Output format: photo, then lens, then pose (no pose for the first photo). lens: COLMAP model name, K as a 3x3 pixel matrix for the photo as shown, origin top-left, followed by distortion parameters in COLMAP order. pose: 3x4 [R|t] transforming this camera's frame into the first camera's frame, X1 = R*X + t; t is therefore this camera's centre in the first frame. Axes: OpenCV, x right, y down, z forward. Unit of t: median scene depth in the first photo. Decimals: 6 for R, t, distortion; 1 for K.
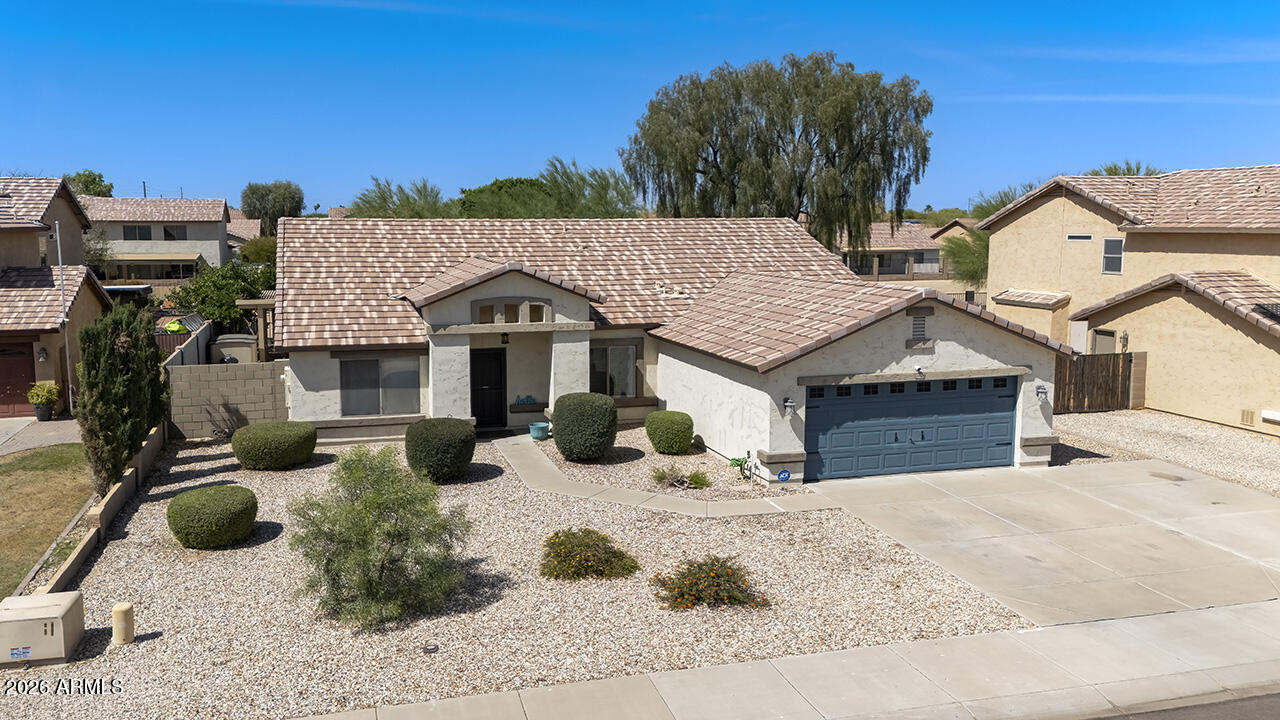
lens RADIAL K [[1015.8, 0, 597.0], [0, 1015.8, 360.9], [0, 0, 1]] dist [0.050639, -0.005648]
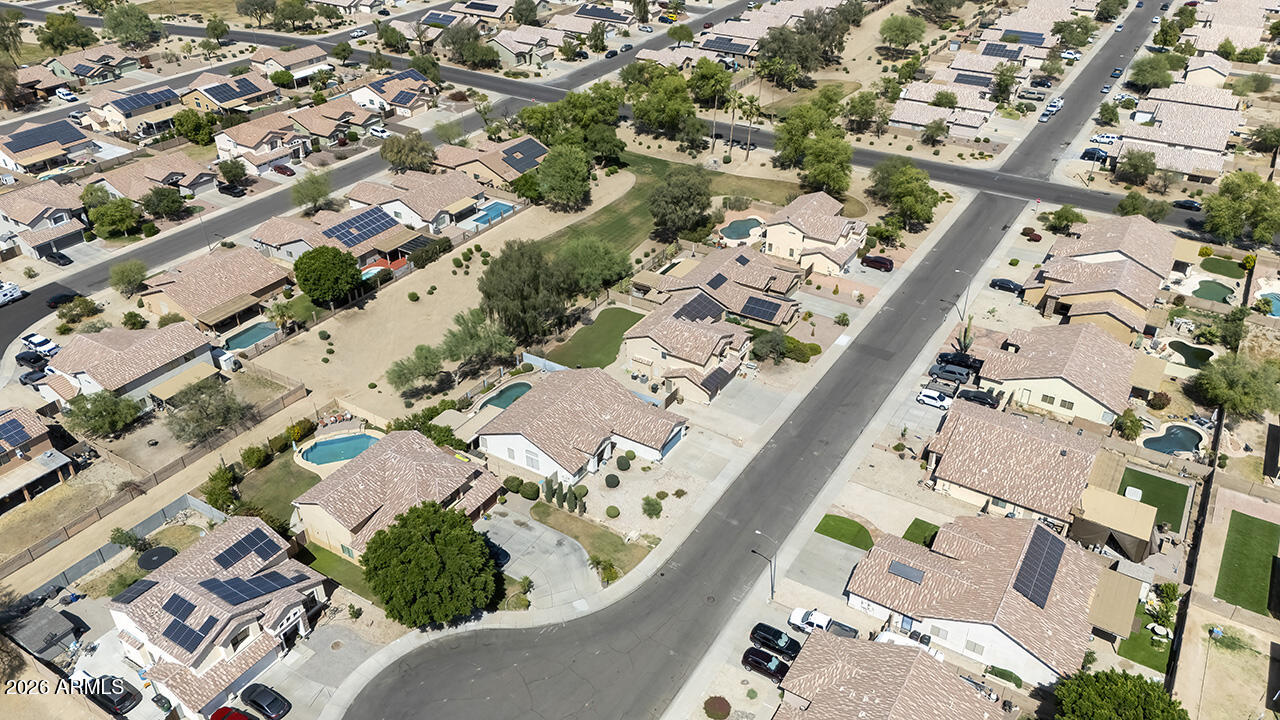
lens RADIAL K [[968.1, 0, 637.9], [0, 968.1, 312.9], [0, 0, 1]] dist [0.075434, -0.094413]
pose [[0.742580, -0.337932, 0.578253, -2.787494], [0.098087, 0.908940, 0.405224, -2.867372], [-0.662535, -0.244192, 0.708108, -2.628129]]
